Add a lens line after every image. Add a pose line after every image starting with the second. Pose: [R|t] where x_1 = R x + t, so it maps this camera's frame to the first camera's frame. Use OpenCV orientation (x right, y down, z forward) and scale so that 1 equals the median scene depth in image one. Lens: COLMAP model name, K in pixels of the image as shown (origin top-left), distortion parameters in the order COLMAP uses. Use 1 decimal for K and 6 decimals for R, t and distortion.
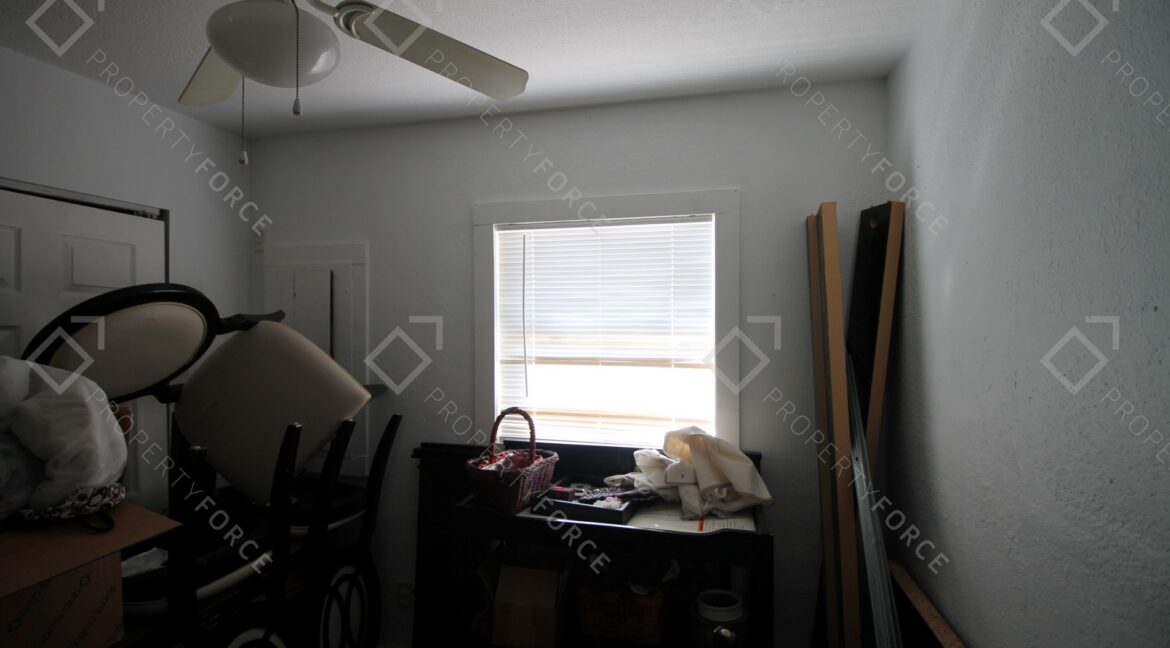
lens RADIAL K [[548.3, 0, 578.1], [0, 548.3, 317.7], [0, 0, 1]] dist [-0.003838, -0.009803]
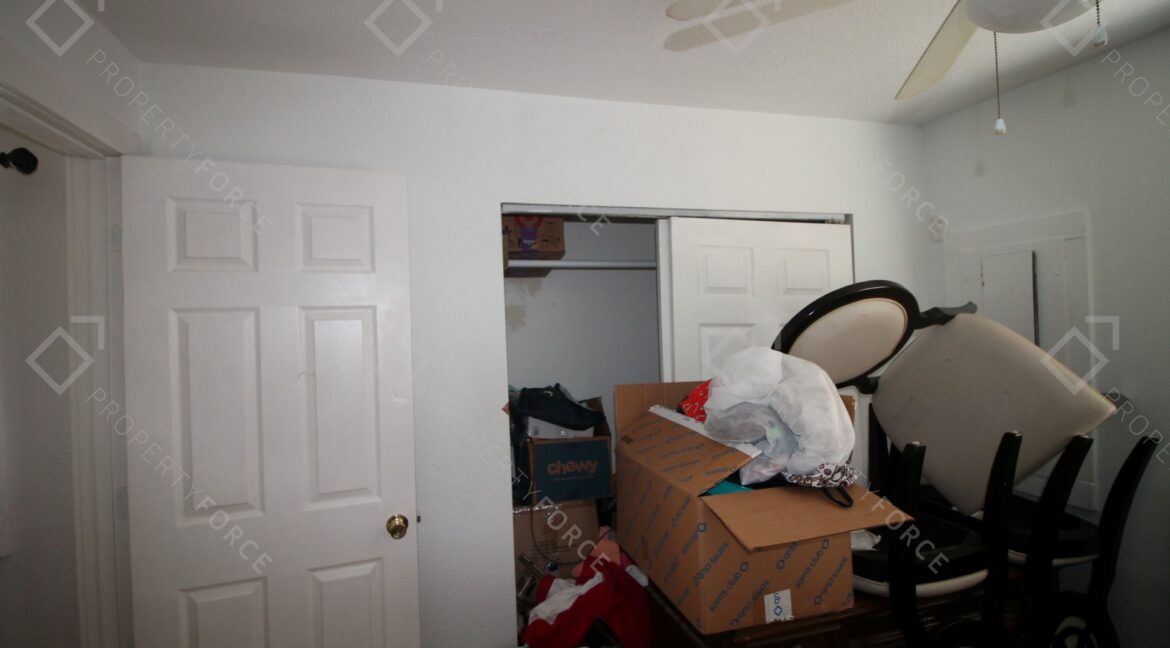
lens RADIAL K [[548.3, 0, 574.4], [0, 548.3, 323.1], [0, 0, 1]] dist [-0.003838, -0.009803]
pose [[0.496916, -0.019735, -0.867574, -0.110938], [0.034526, 0.999399, -0.002959, 0.002050], [0.867111, -0.028484, 0.497299, -0.017205]]
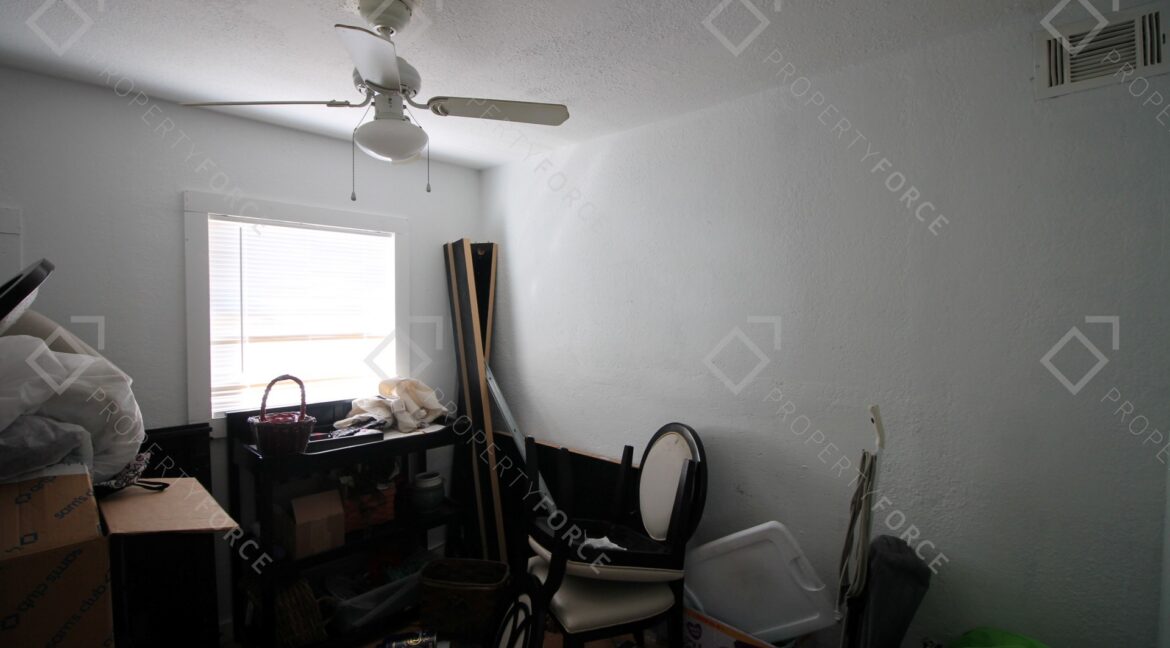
lens RADIAL K [[548.3, 0, 573.5], [0, 548.3, 322.7], [0, 0, 1]] dist [-0.003838, -0.009803]
pose [[0.489287, -0.018964, 0.871917, -0.901409], [-0.002483, 0.999729, 0.023137, 0.018489], [-0.872119, -0.013485, 0.489107, -0.163898]]
